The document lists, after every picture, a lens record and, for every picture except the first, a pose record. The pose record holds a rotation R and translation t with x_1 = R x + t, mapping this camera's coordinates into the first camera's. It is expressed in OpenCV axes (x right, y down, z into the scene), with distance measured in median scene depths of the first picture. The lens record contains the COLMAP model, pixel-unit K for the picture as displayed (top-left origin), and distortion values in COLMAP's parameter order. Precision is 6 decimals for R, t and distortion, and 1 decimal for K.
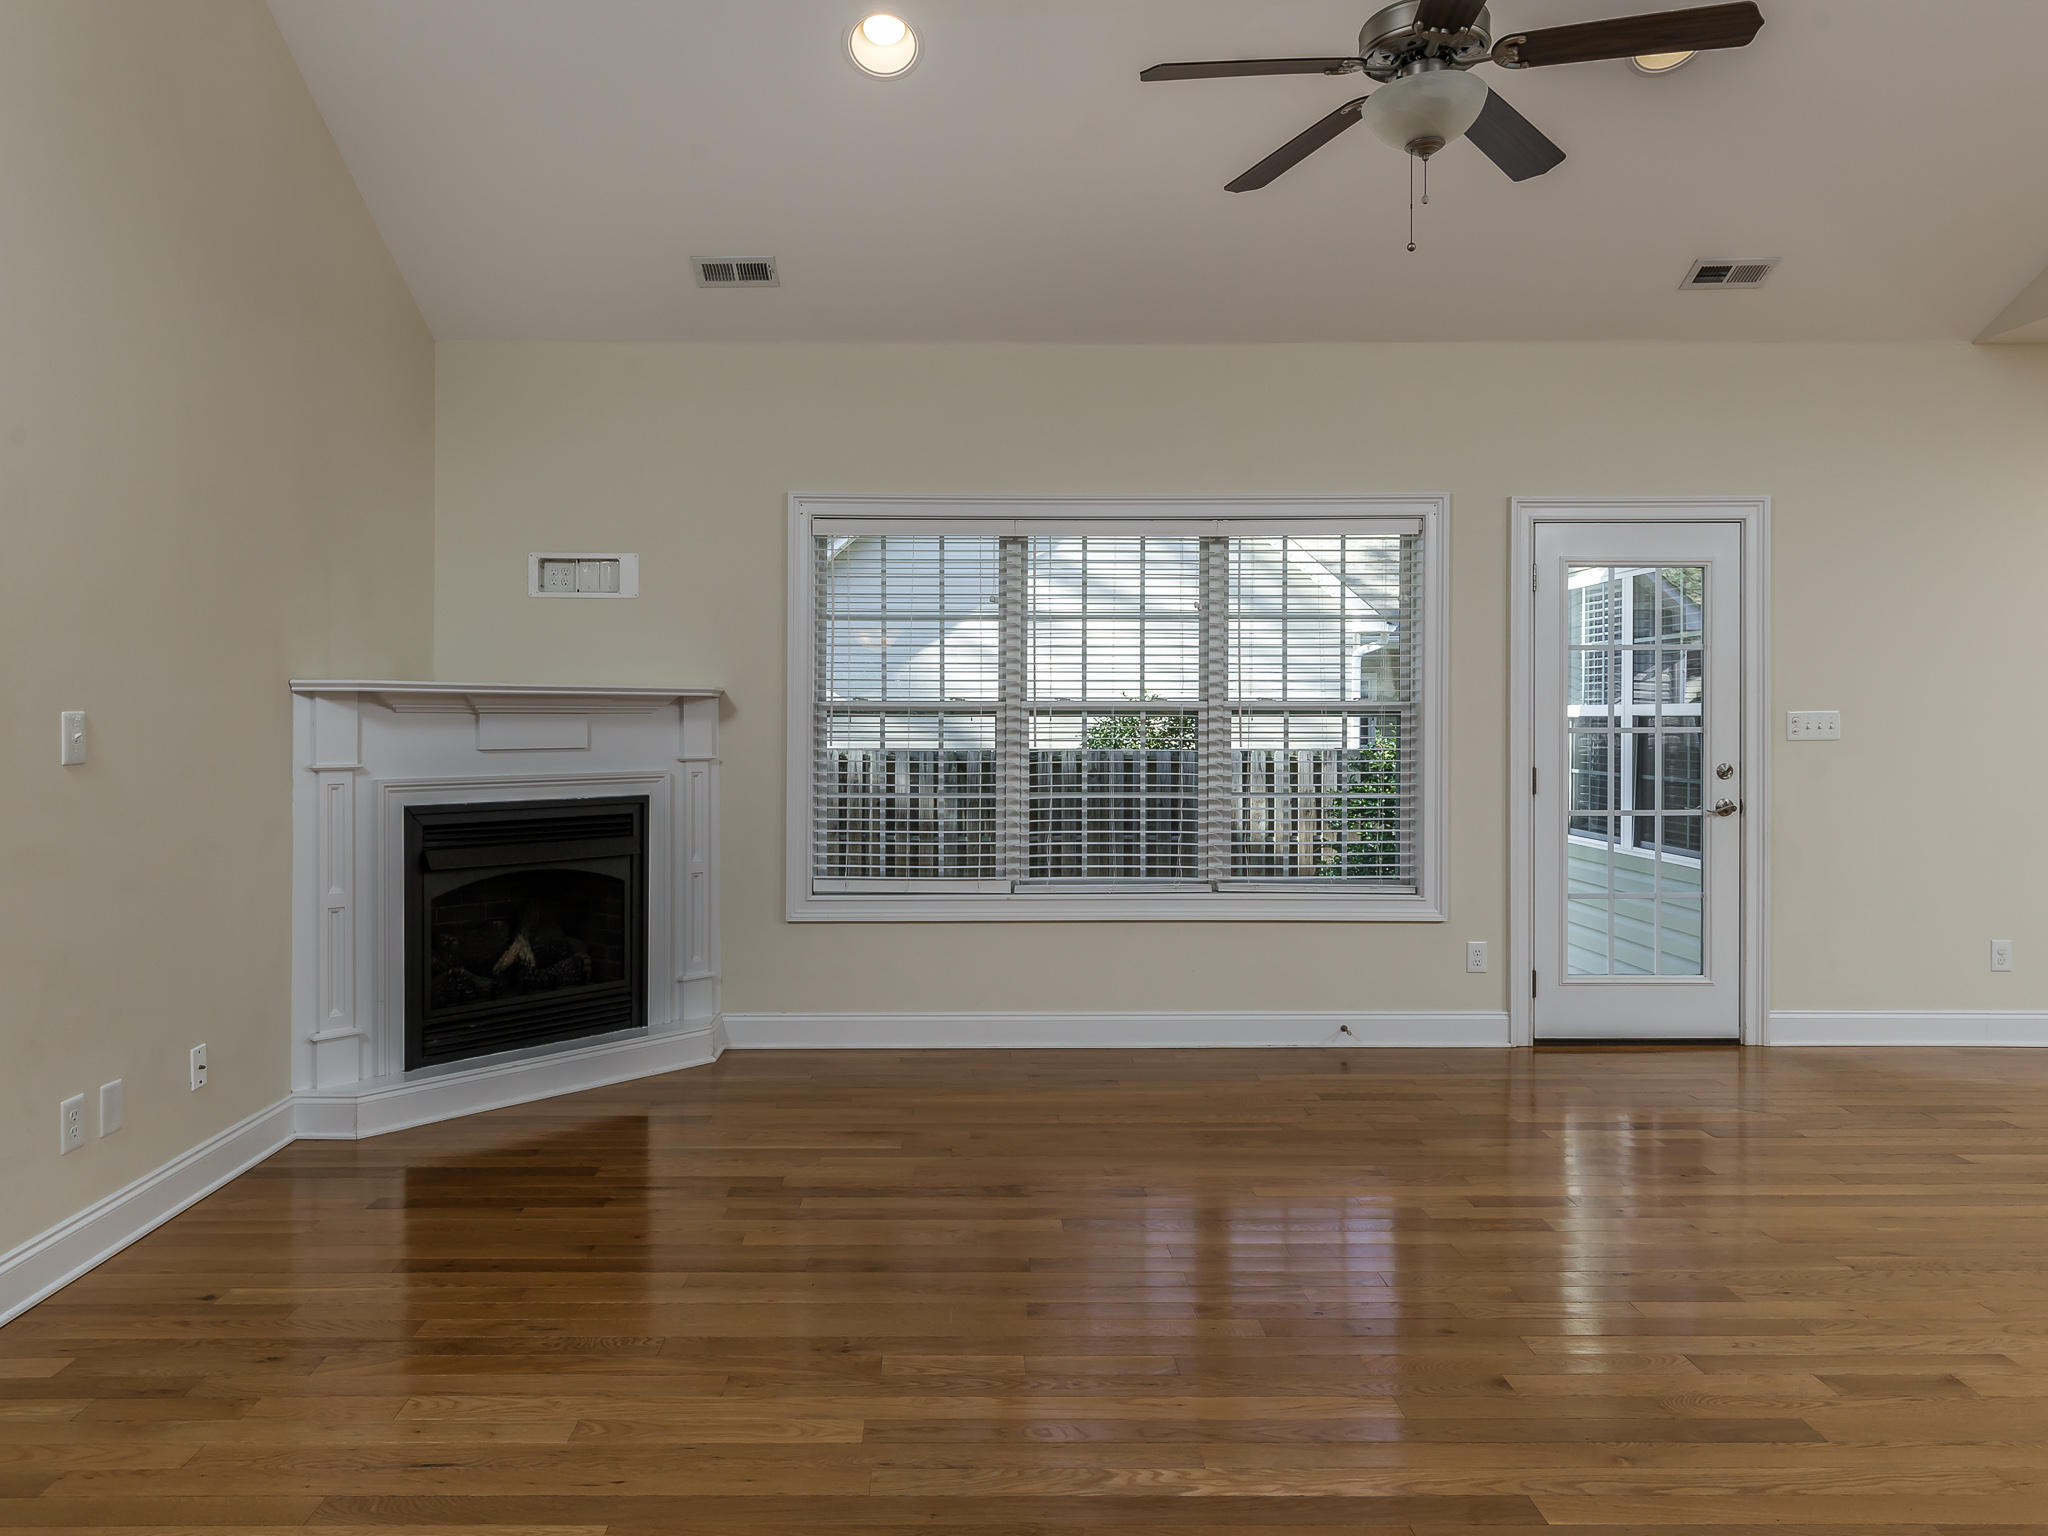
lens RADIAL K [[1348.2, 0, 957.8], [0, 1348.2, 741.0], [0, 0, 1]] dist [-0.000568, -0.002456]
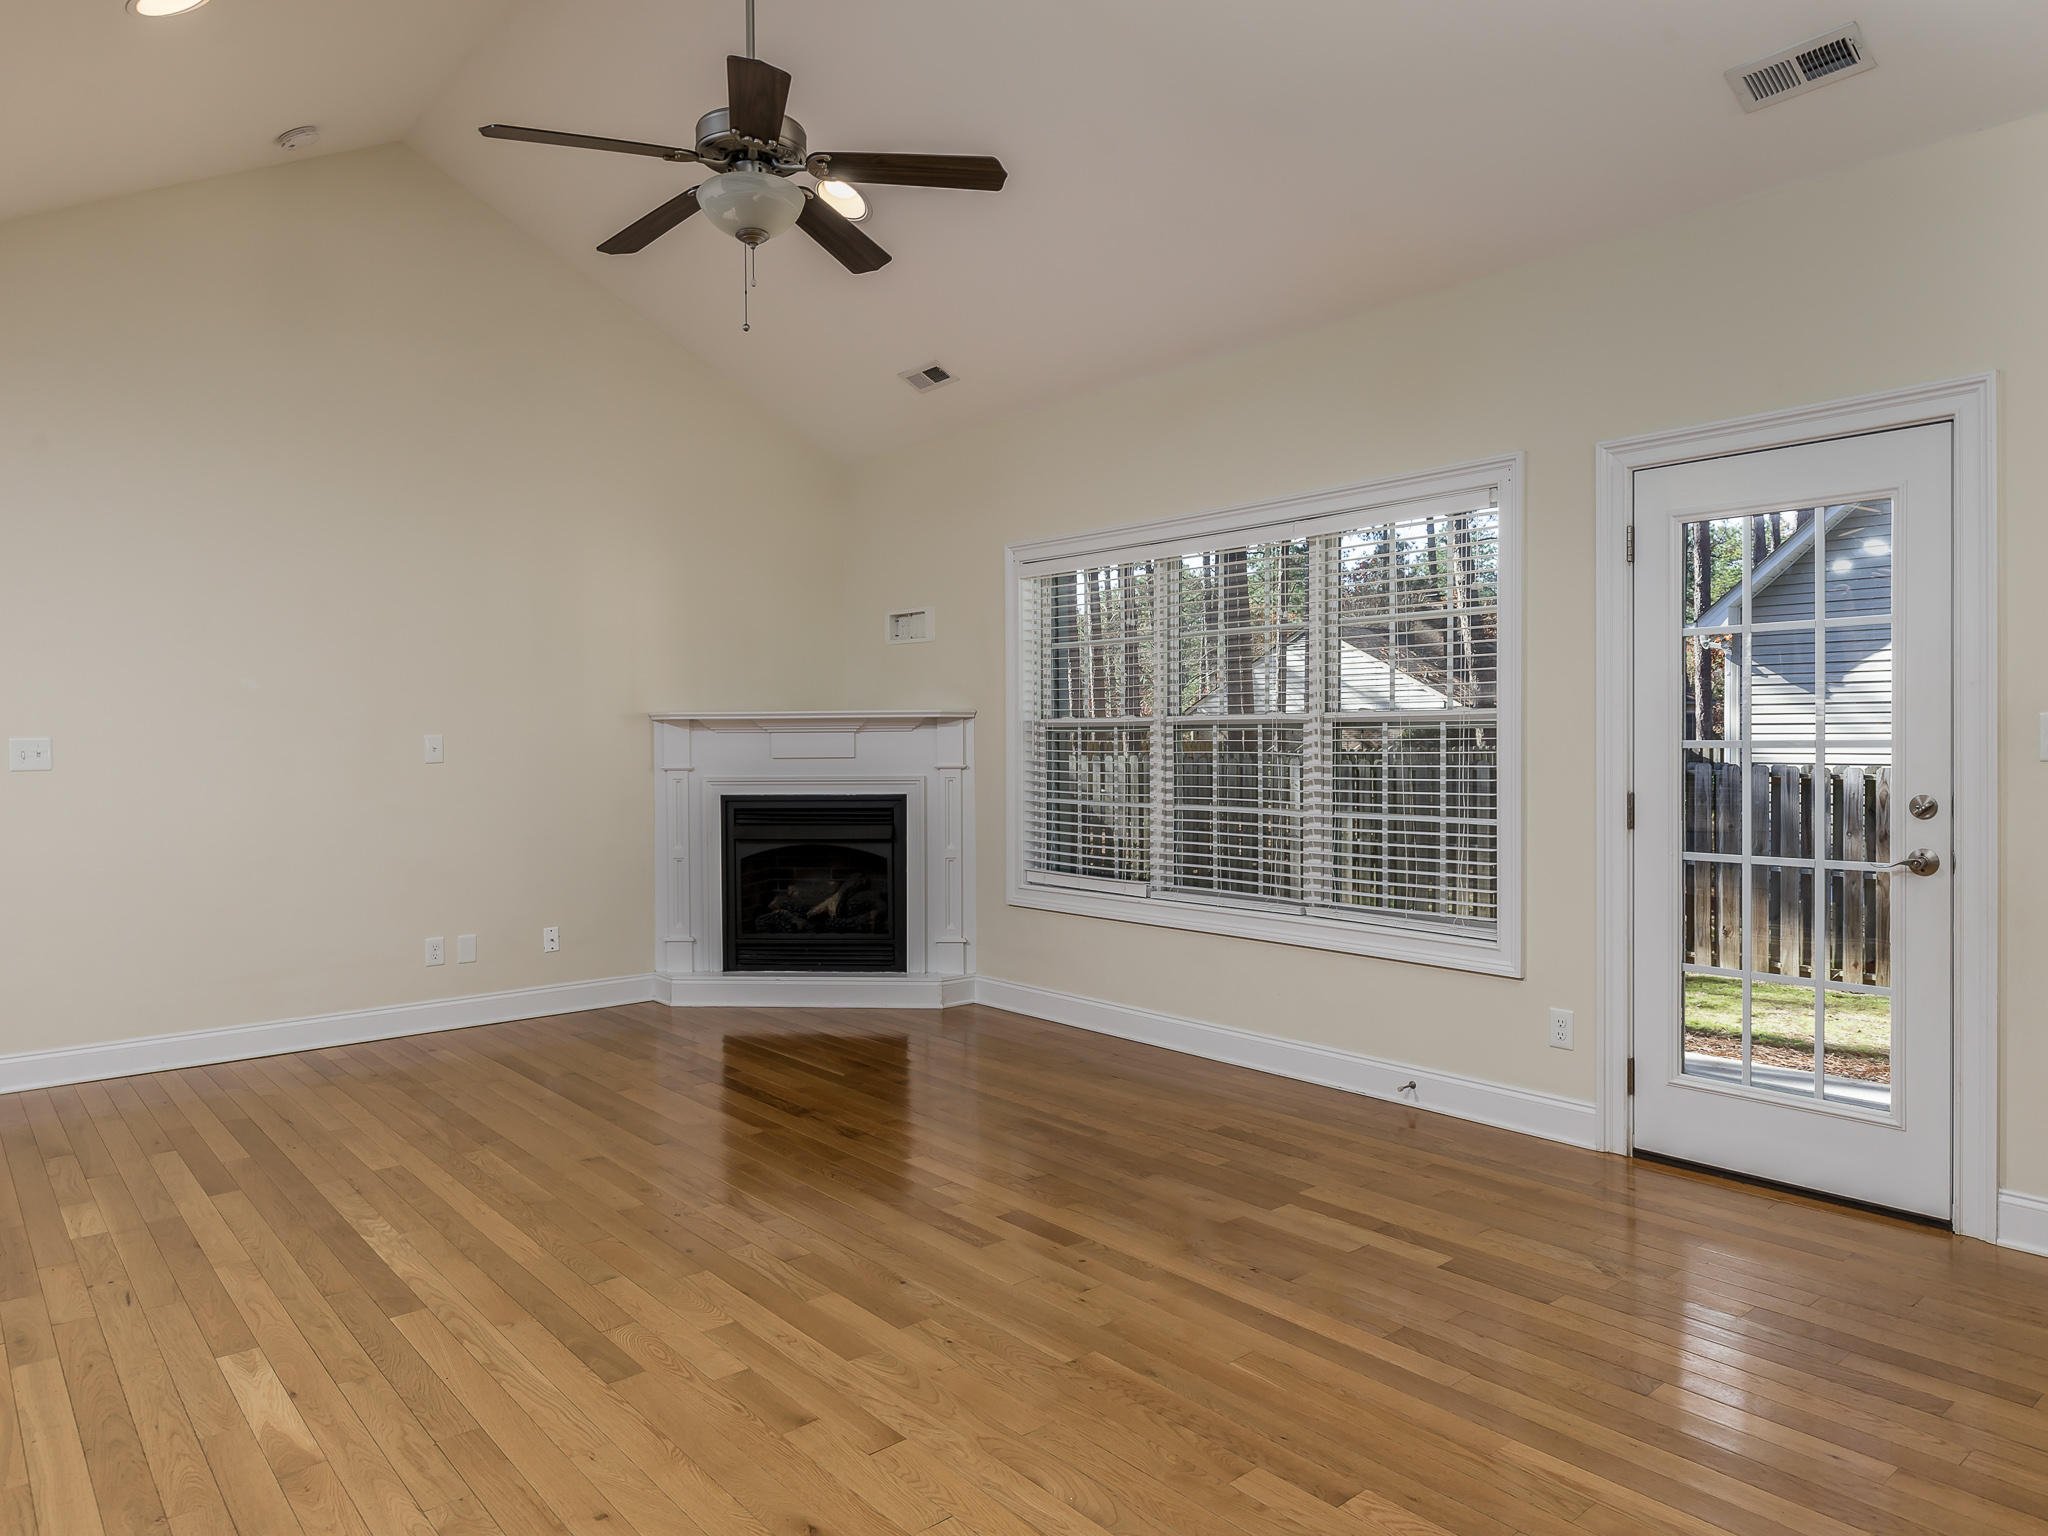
lens RADIAL K [[1320.1, 0, 1024.0], [0, 1320.1, 768.0], [0, 0, 1]] dist [-0.000326, 0.000278]
pose [[0.648908, 0.013296, -0.760751, 0.925303], [-0.005583, 0.999904, 0.012713, -0.002174], [0.760847, -0.004003, 0.648919, 0.303828]]
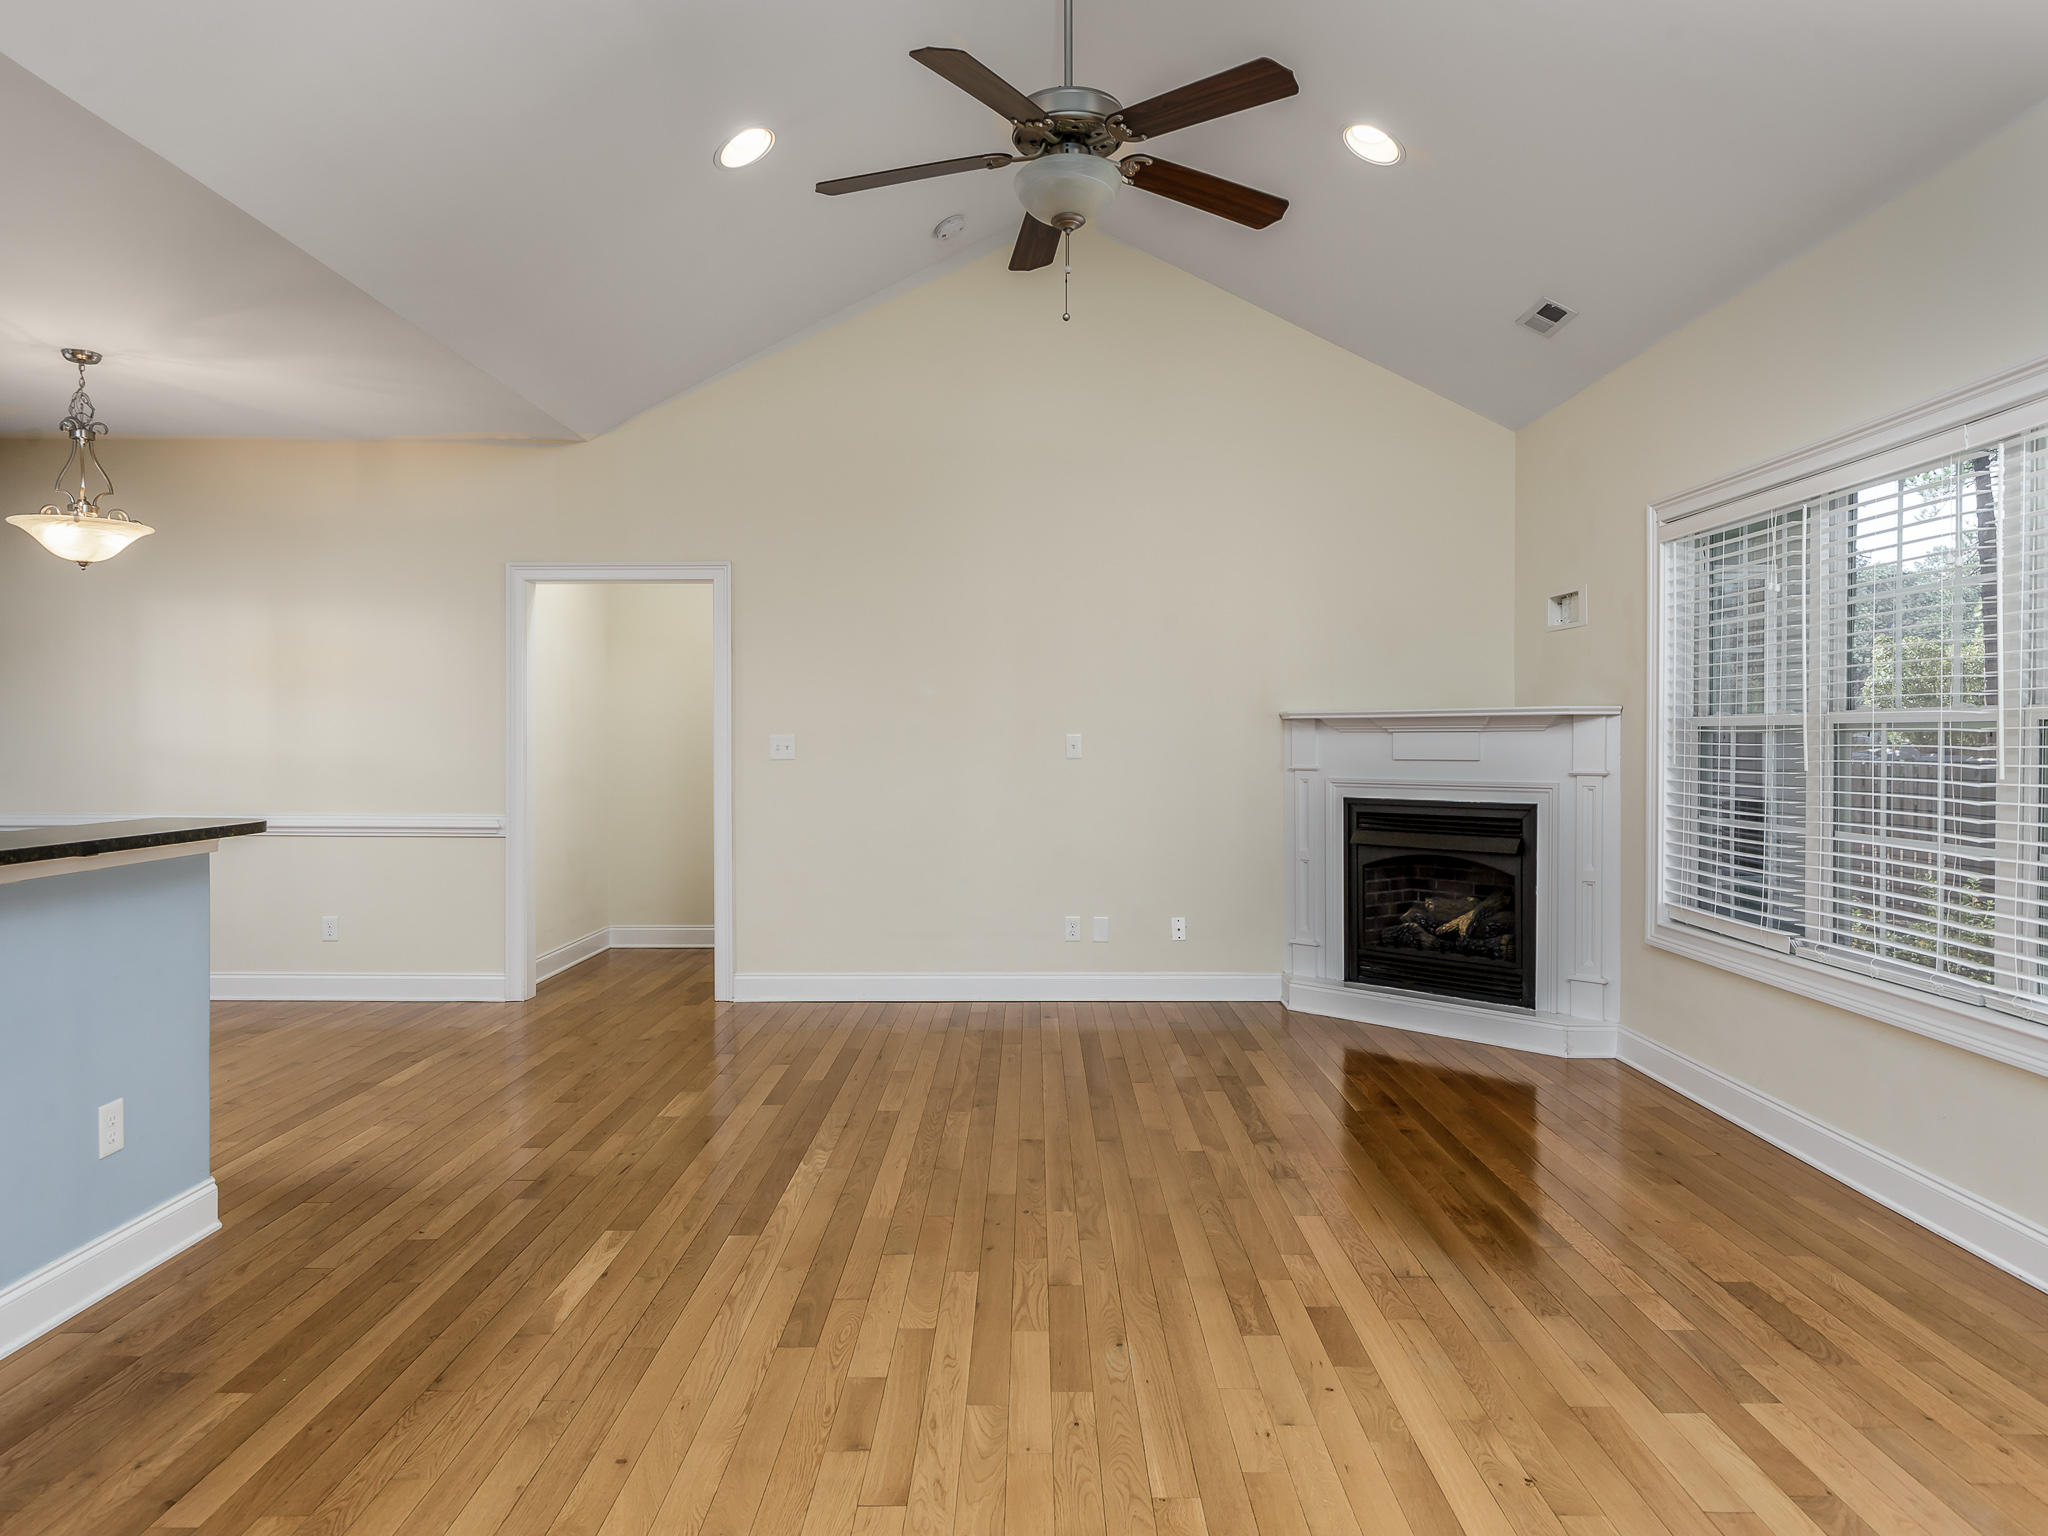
lens RADIAL K [[1287.1, 0, 1022.5], [0, 1287.1, 752.0], [0, 0, 1]] dist [0.008975, -0.000590]
pose [[-0.004215, 0.009488, -0.999946, 0.966762], [-0.015561, 0.999833, 0.009553, -0.007511], [0.999870, 0.015601, -0.004067, 0.661330]]
